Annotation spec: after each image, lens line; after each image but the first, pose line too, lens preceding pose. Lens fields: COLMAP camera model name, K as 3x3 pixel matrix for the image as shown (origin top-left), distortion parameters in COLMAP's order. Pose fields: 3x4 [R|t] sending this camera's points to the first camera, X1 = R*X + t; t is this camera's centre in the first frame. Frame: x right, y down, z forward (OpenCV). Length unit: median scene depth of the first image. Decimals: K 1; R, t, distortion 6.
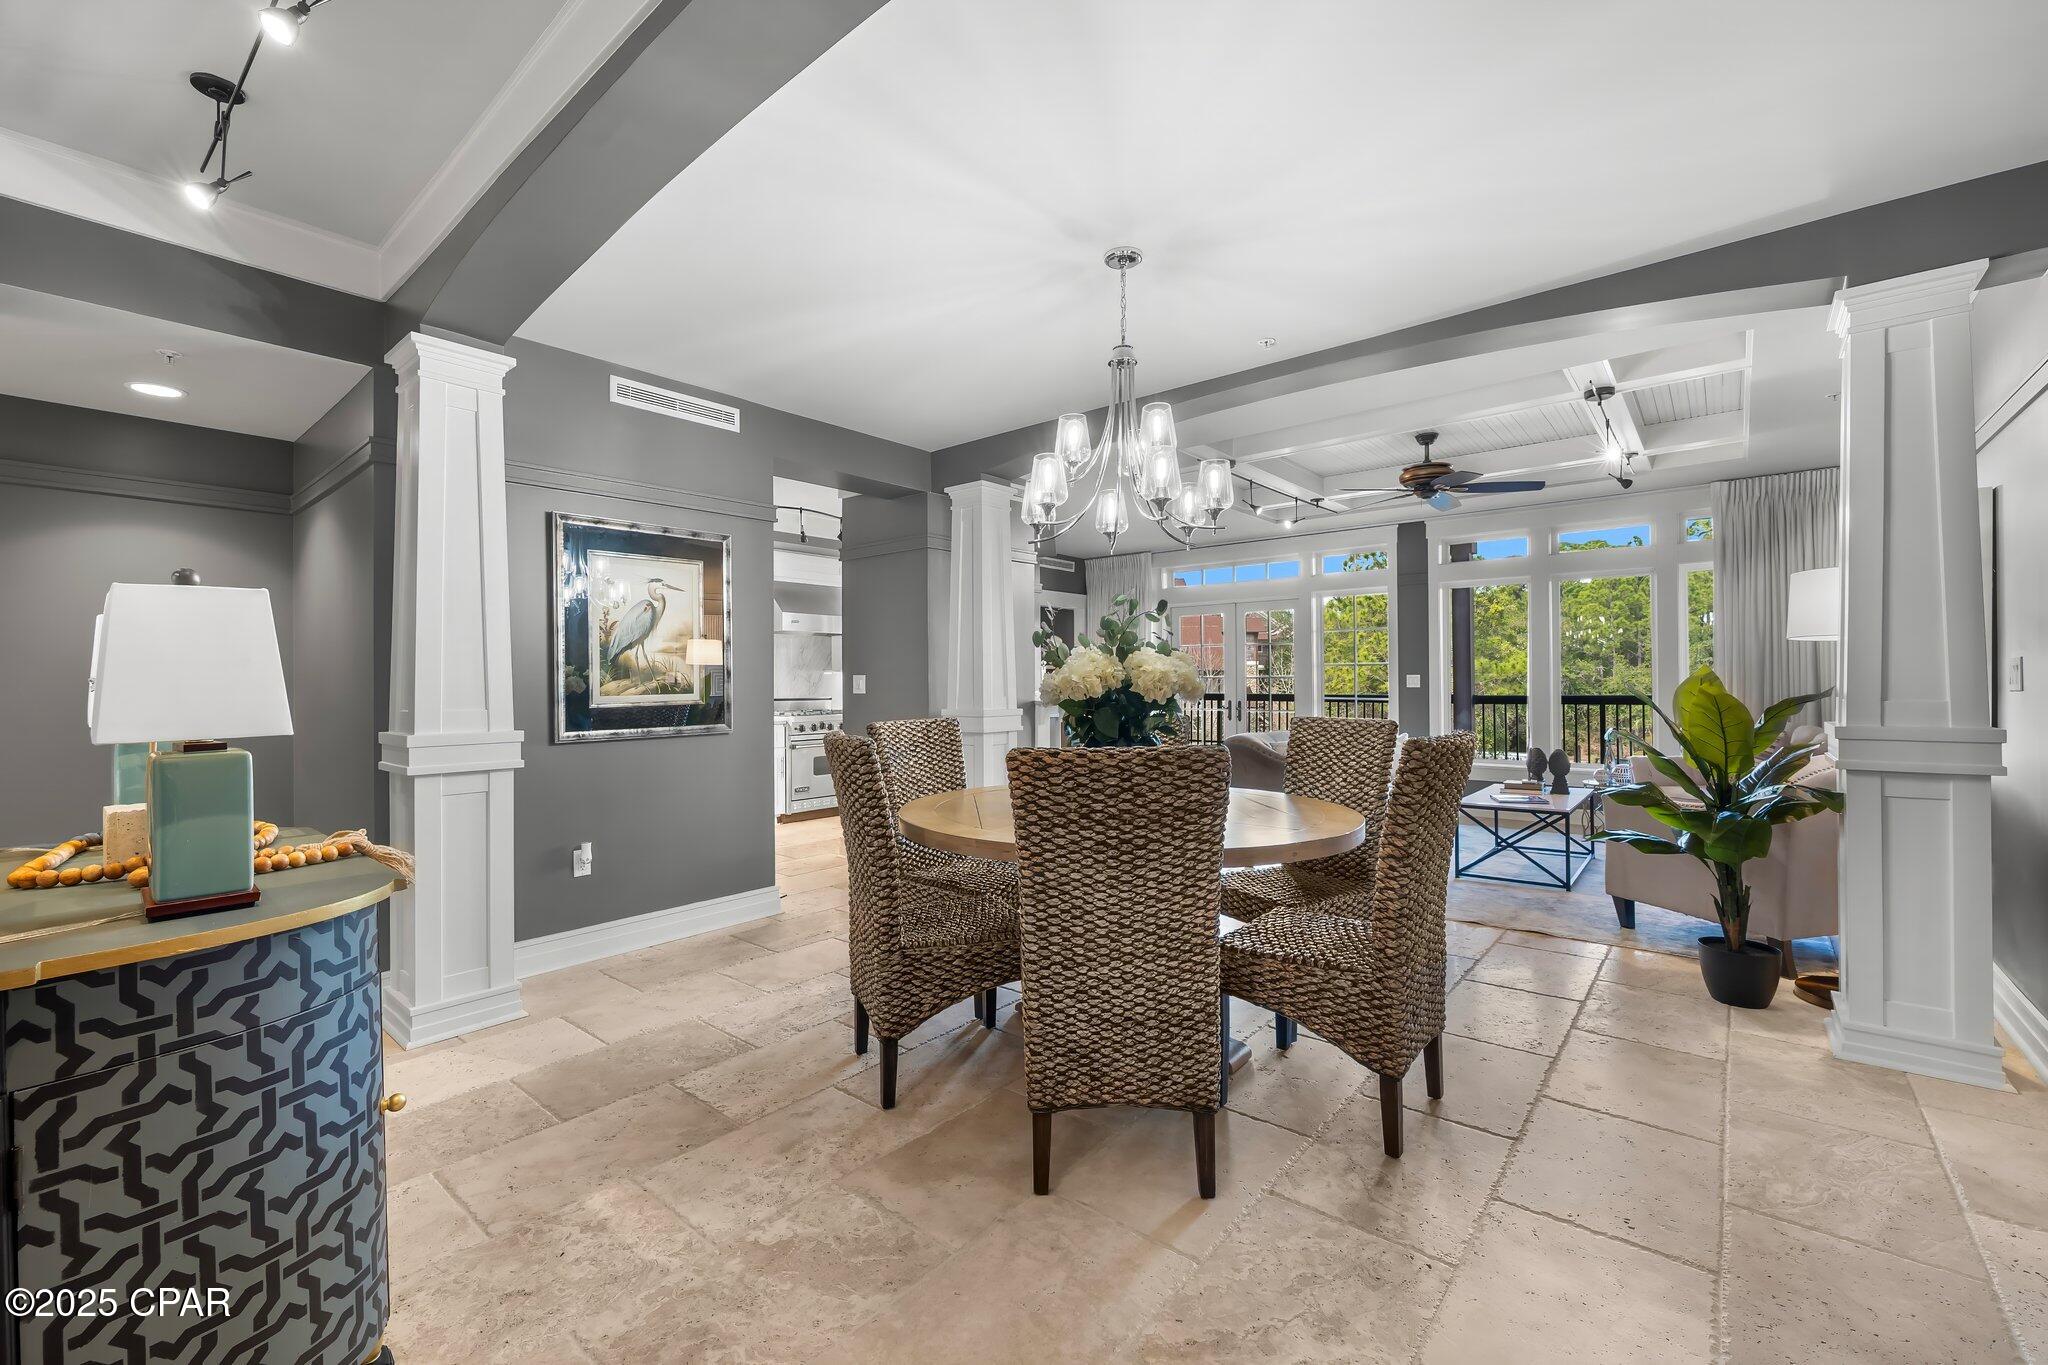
lens RADIAL K [[854.1, 0, 1022.0], [0, 854.1, 678.8], [0, 0, 1]] dist [-0.002214, -0.000144]
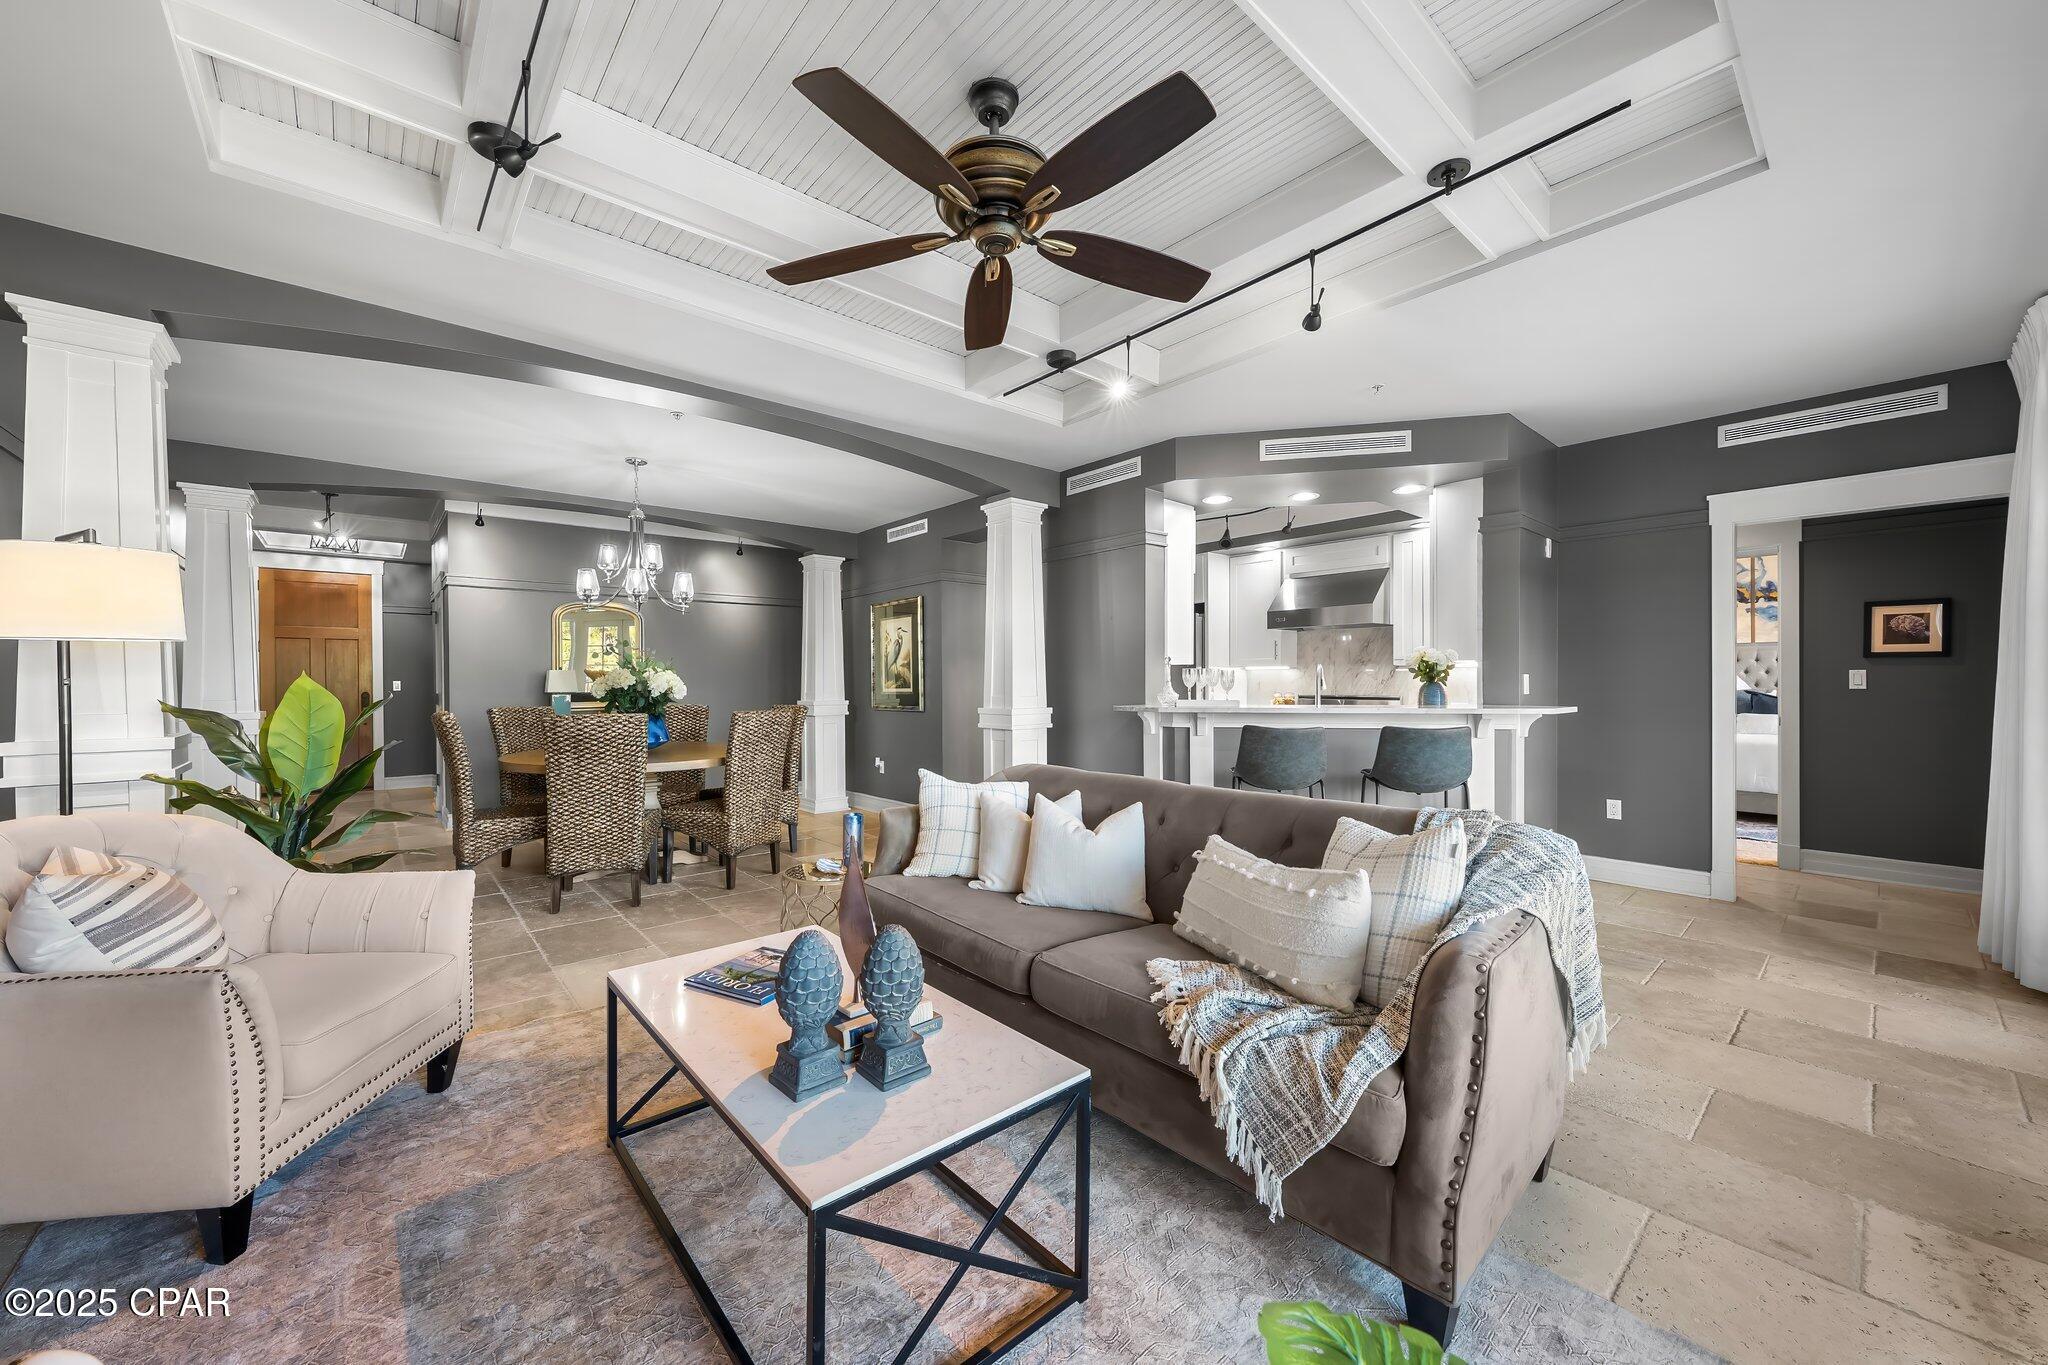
lens RADIAL K [[752.6, 0, 1017.1], [0, 752.6, 687.7], [0, 0, 1]] dist [-0.000019, -0.001109]
pose [[-0.149441, 0.017004, -0.988624, 1.205151], [0.012592, 0.999804, 0.015293, -0.004517], [0.988690, -0.010163, -0.149626, 1.517682]]
